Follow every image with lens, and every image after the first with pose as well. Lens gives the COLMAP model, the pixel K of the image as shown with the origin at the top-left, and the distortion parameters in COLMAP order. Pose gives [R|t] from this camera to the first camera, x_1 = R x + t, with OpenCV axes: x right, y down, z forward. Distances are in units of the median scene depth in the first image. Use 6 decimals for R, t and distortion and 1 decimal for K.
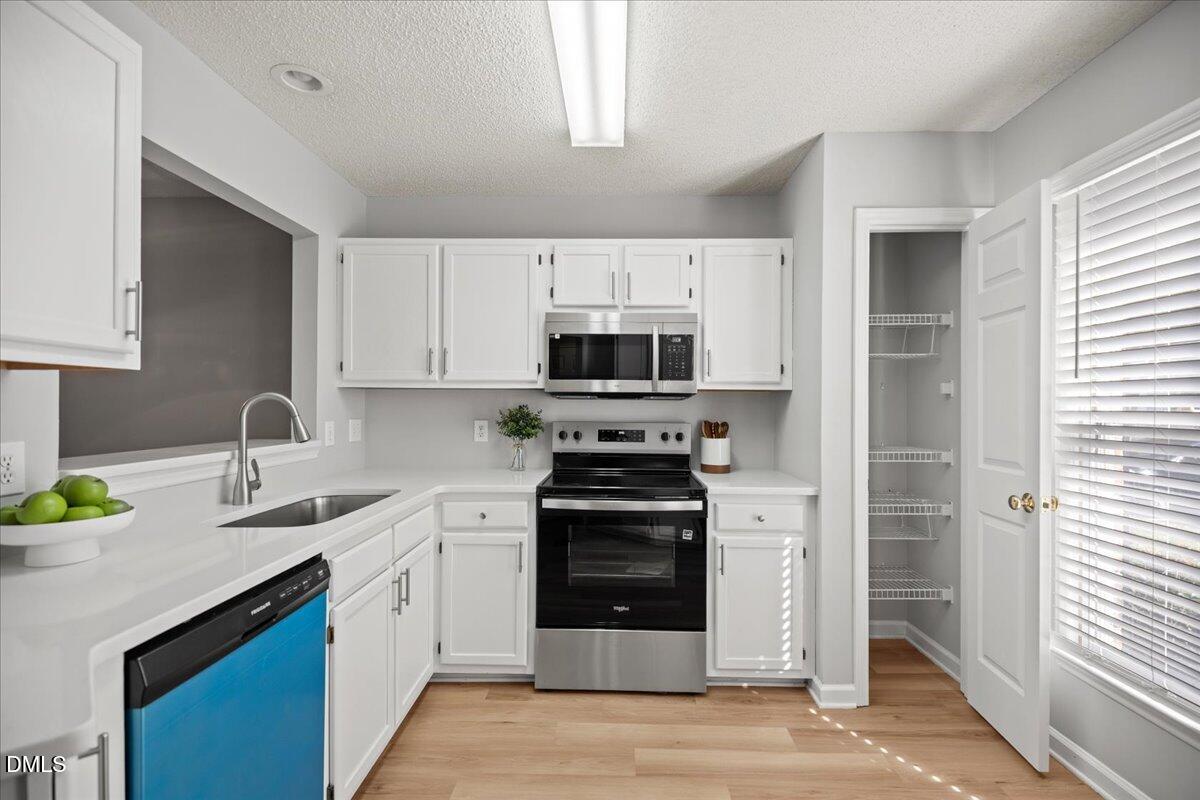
lens RADIAL K [[549.8, 0, 603.3], [0, 549.8, 405.1], [0, 0, 1]] dist [0.009470, -0.008686]
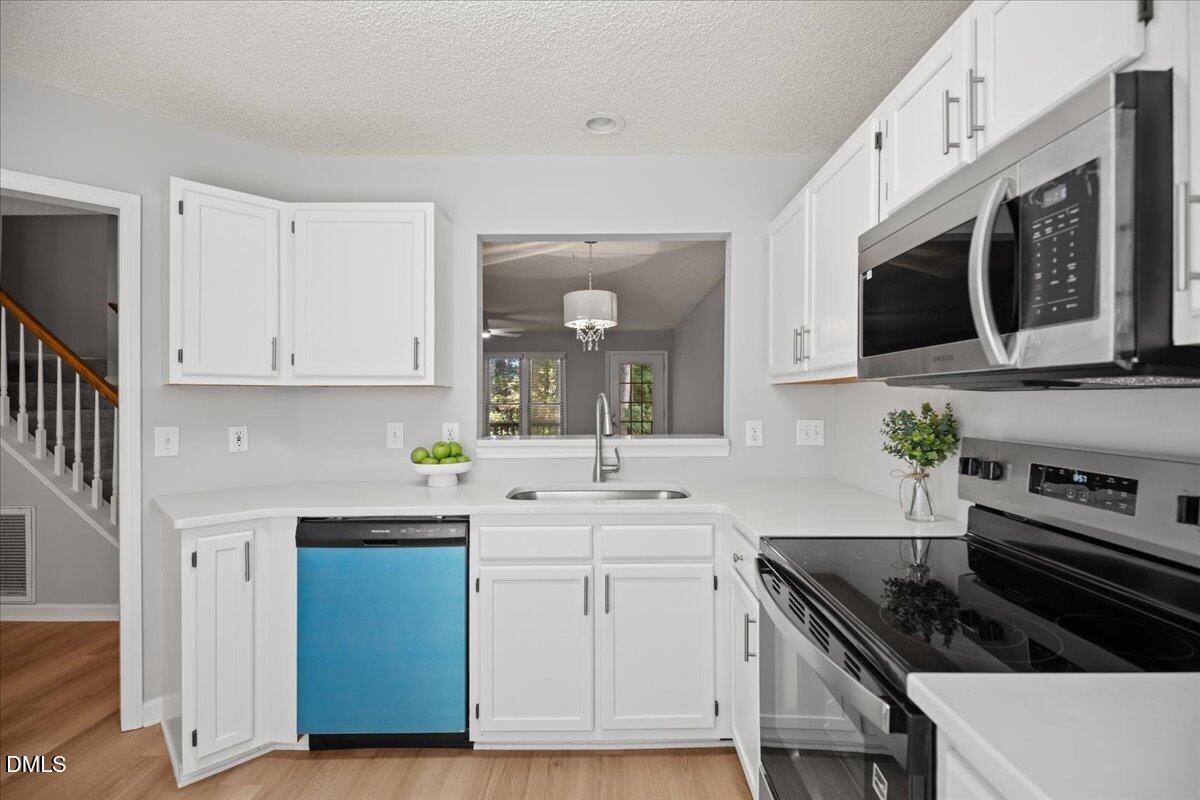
lens RADIAL K [[549.8, 0, 602.6], [0, 549.8, 401.6], [0, 0, 1]] dist [0.009470, -0.008686]
pose [[-0.000024, -0.001954, -0.999998, 0.450742], [0.002188, 0.999996, -0.001954, -0.001824], [0.999998, -0.002188, -0.000019, 0.749297]]
